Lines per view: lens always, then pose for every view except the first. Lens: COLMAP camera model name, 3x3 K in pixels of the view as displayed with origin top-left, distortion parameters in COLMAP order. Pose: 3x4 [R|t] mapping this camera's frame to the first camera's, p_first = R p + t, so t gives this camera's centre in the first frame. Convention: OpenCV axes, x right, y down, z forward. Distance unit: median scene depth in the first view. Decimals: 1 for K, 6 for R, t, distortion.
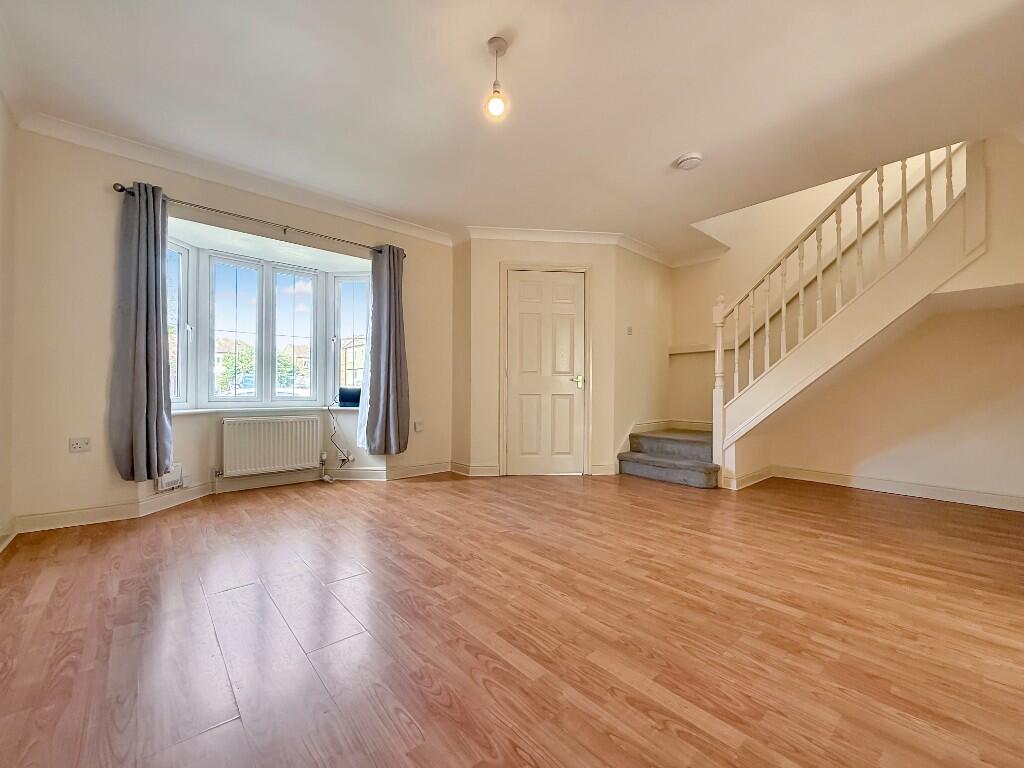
lens RADIAL K [[413.5, 0, 512.6], [0, 413.5, 387.0], [0, 0, 1]] dist [0.000170, -0.000061]
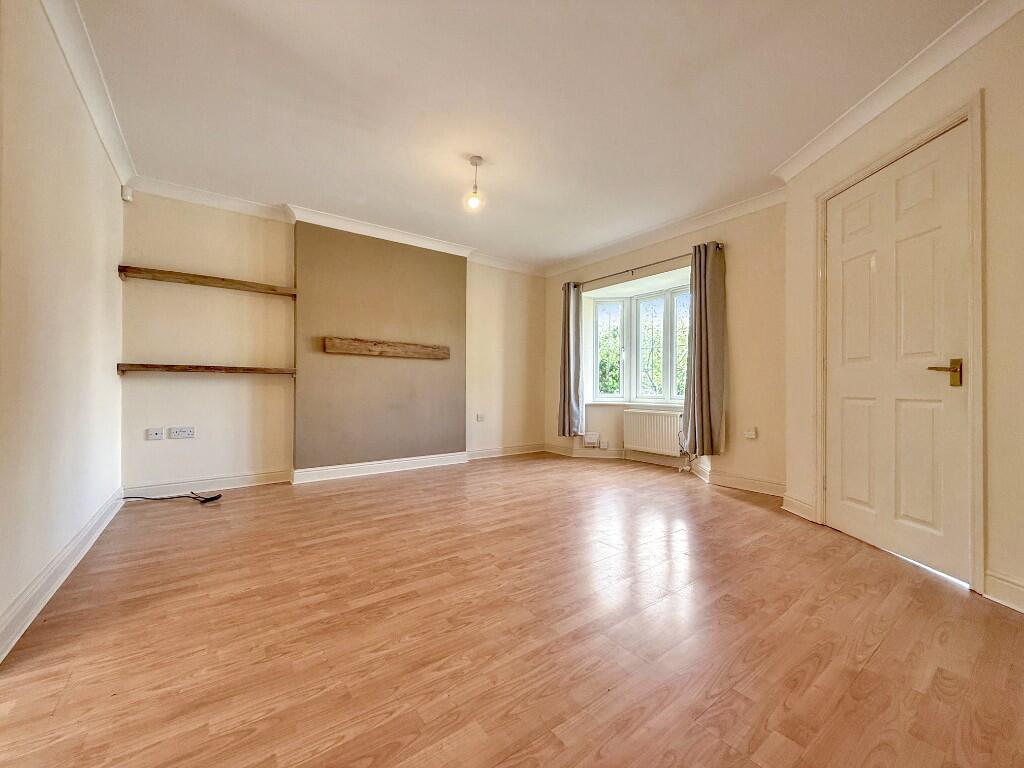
lens RADIAL K [[413.5, 0, 513.5], [0, 413.5, 386.8], [0, 0, 1]] dist [0.000170, -0.000061]
pose [[-0.083690, -0.008745, -0.996453, 1.510682], [0.002417, 0.999957, -0.008978, 0.013633], [0.996489, -0.003160, -0.083666, 1.325045]]
